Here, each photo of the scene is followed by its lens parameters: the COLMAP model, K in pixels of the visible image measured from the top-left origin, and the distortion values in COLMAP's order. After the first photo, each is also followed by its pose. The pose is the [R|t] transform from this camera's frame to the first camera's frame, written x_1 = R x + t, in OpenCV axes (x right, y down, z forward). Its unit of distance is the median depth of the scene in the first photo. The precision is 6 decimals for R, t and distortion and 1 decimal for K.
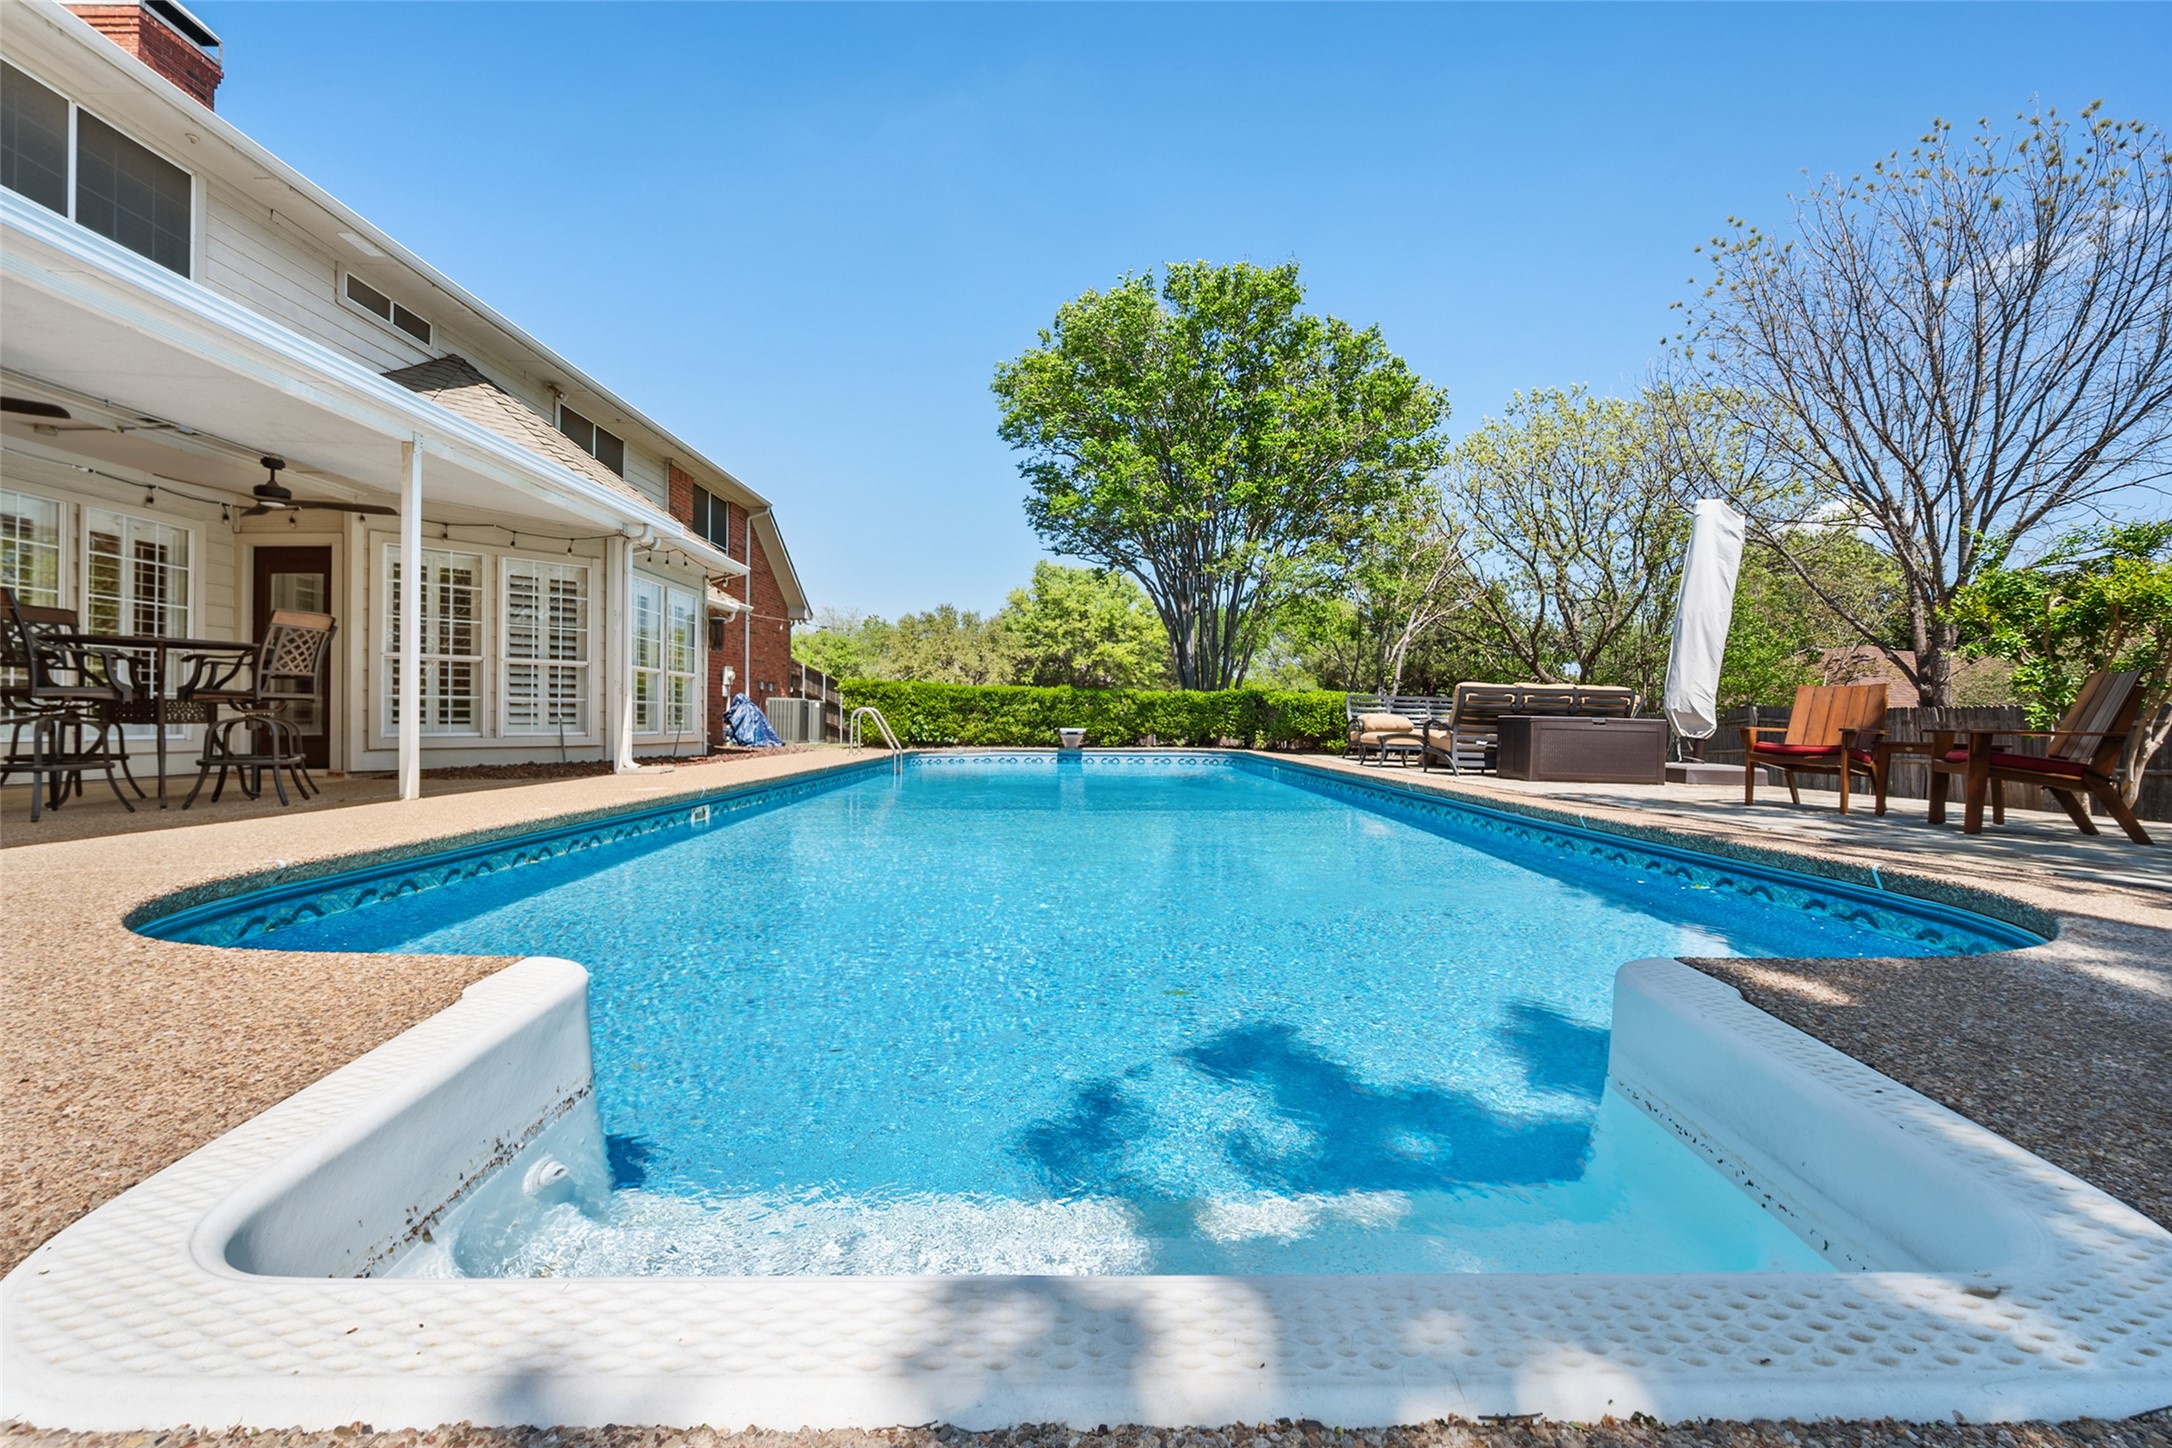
lens RADIAL K [[860.6, 0, 1084.4], [0, 860.6, 717.7], [0, 0, 1]] dist [0.001137, -0.001631]
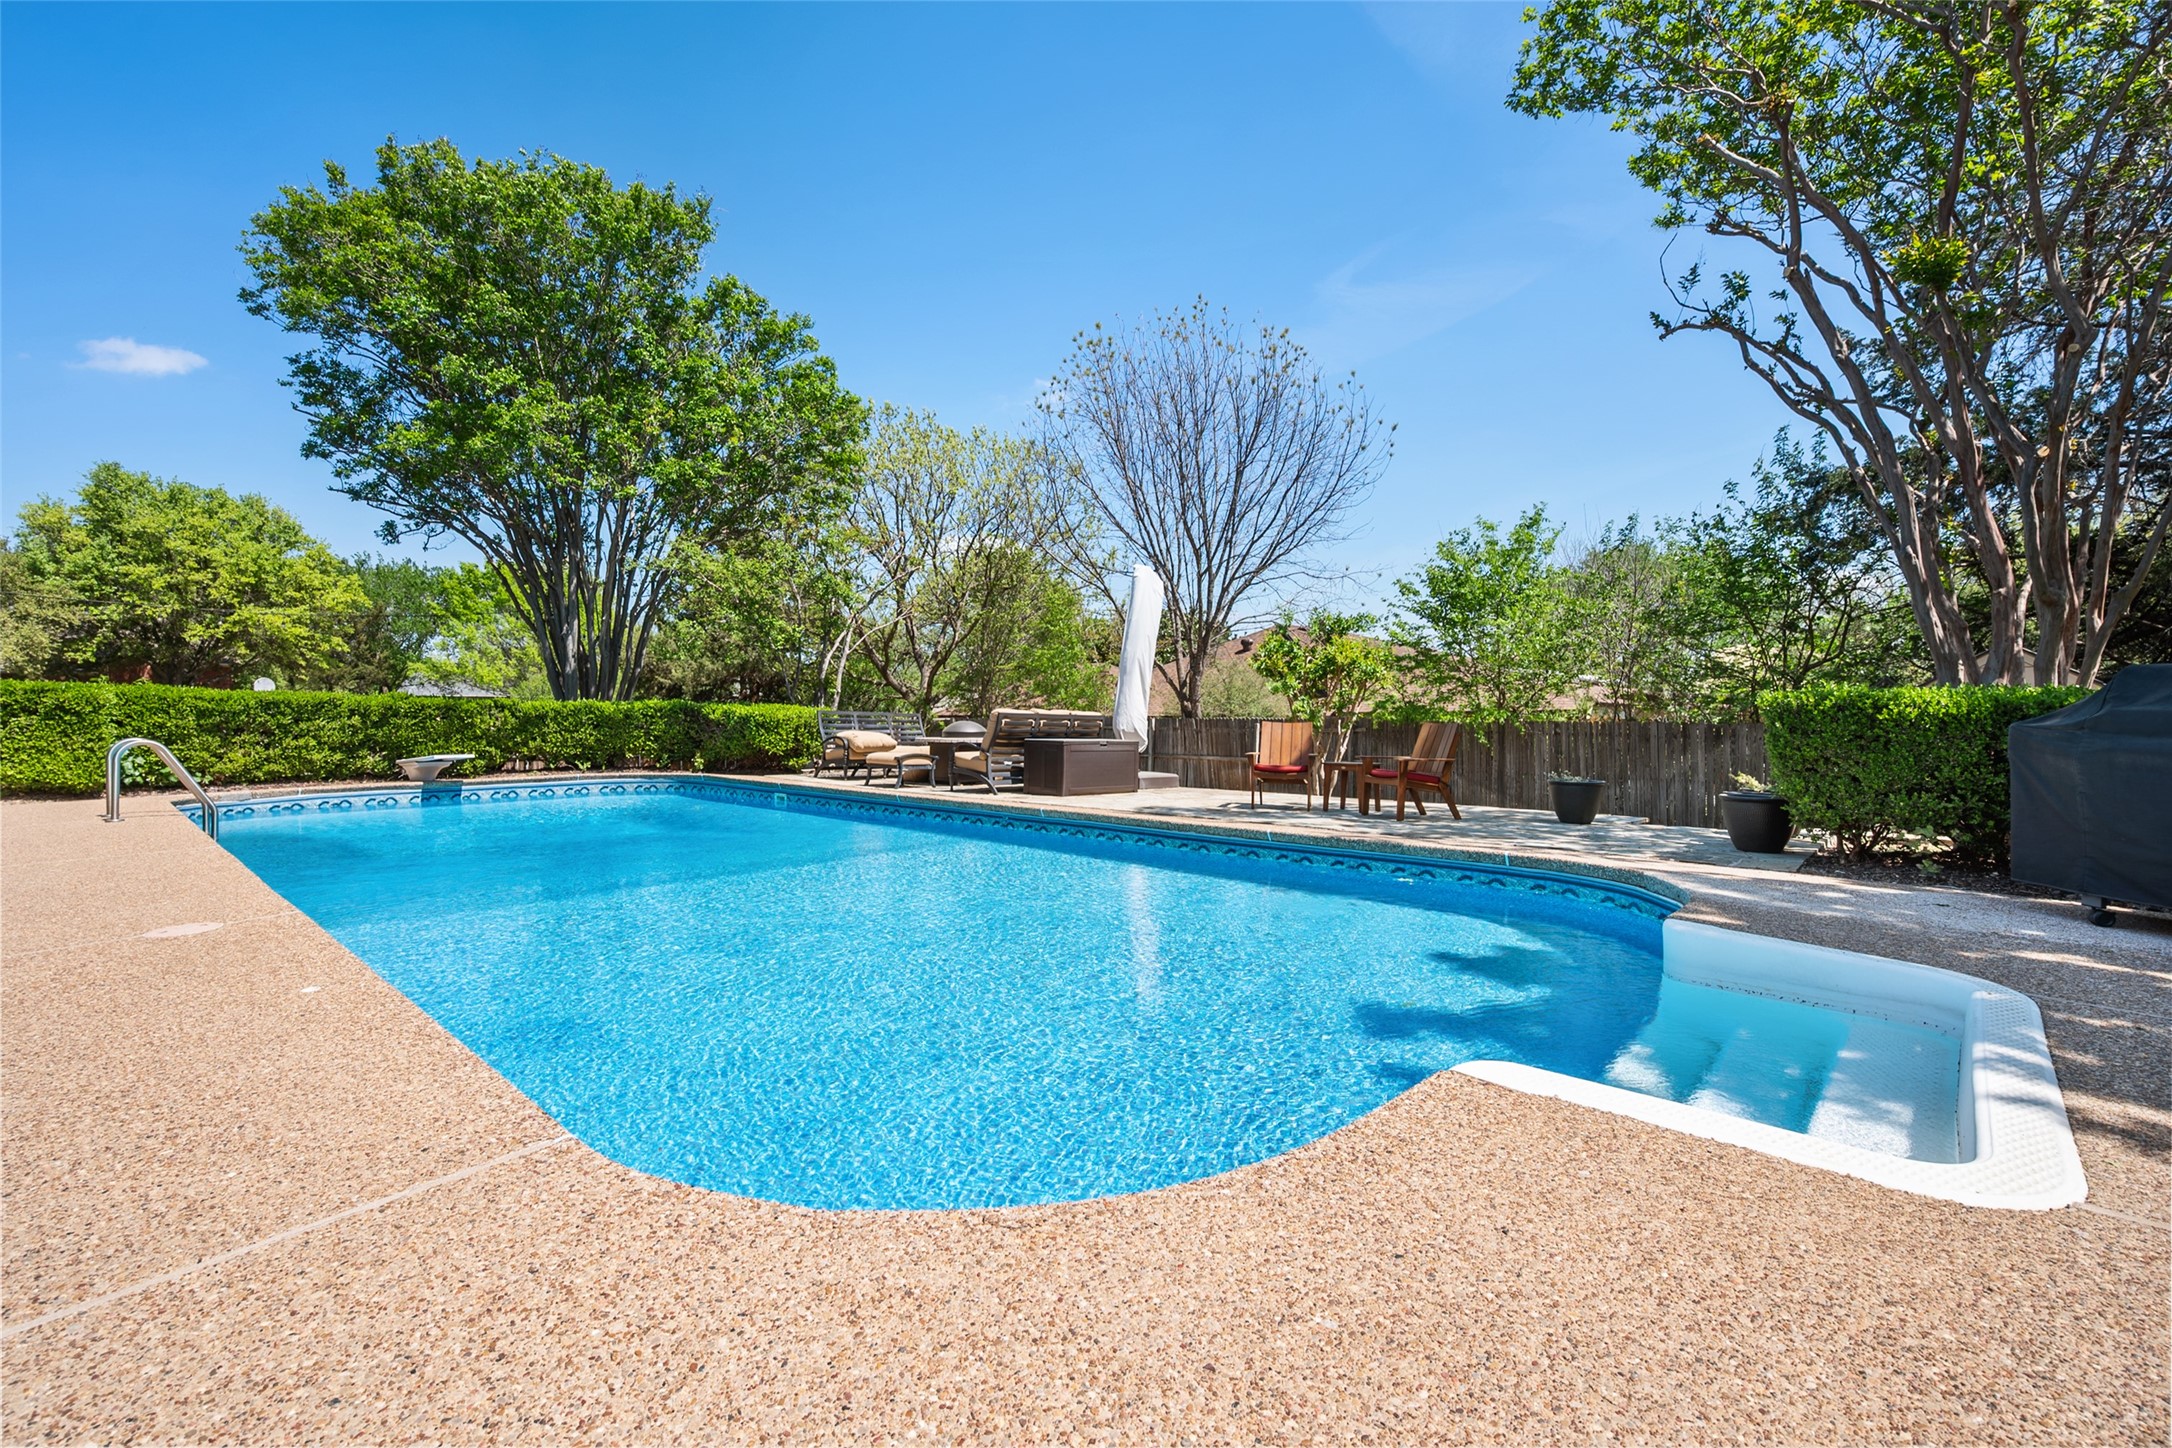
lens RADIAL K [[952.1, 0, 1085.8], [0, 952.1, 725.2], [0, 0, 1]] dist [0.002660, -0.000632]
pose [[0.686765, -0.014877, 0.726727, -0.225277], [0.001038, 0.999810, 0.019486, -0.026830], [-0.726879, -0.012628, 0.686650, 0.052738]]
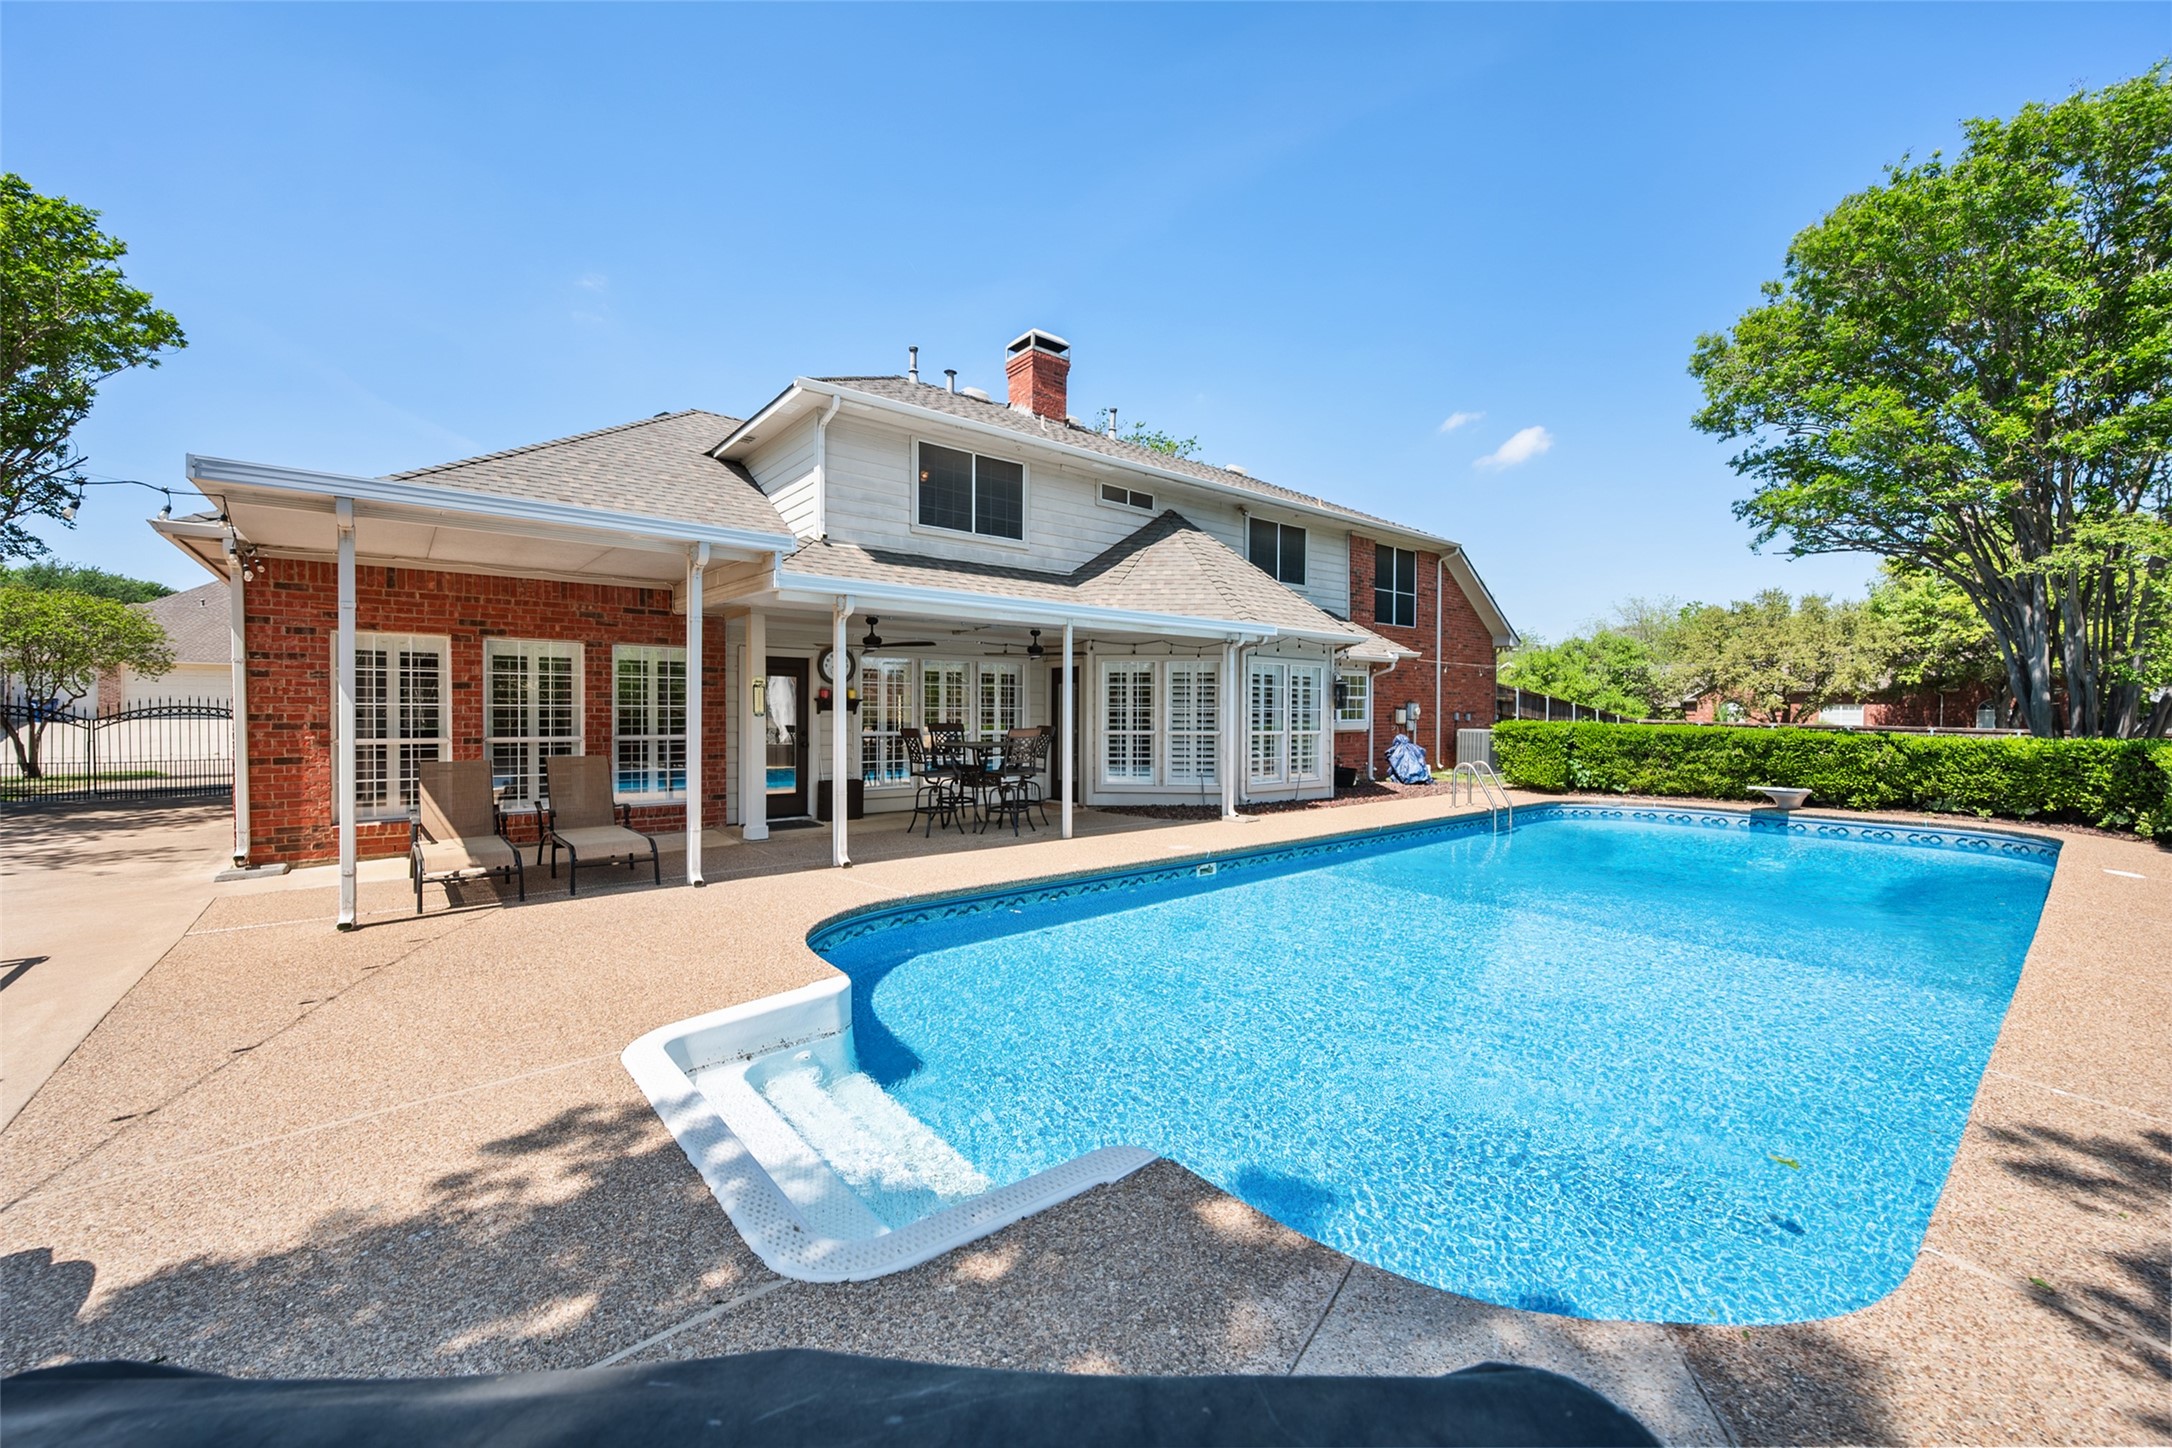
lens RADIAL K [[860.6, 0, 1093.2], [0, 860.6, 715.0], [0, 0, 1]] dist [0.001137, -0.001631]
pose [[0.630610, 0.000873, -0.776099, 0.208893], [0.002658, 0.999991, 0.003285, -0.057809], [0.776095, -0.004134, 0.630603, -0.004446]]
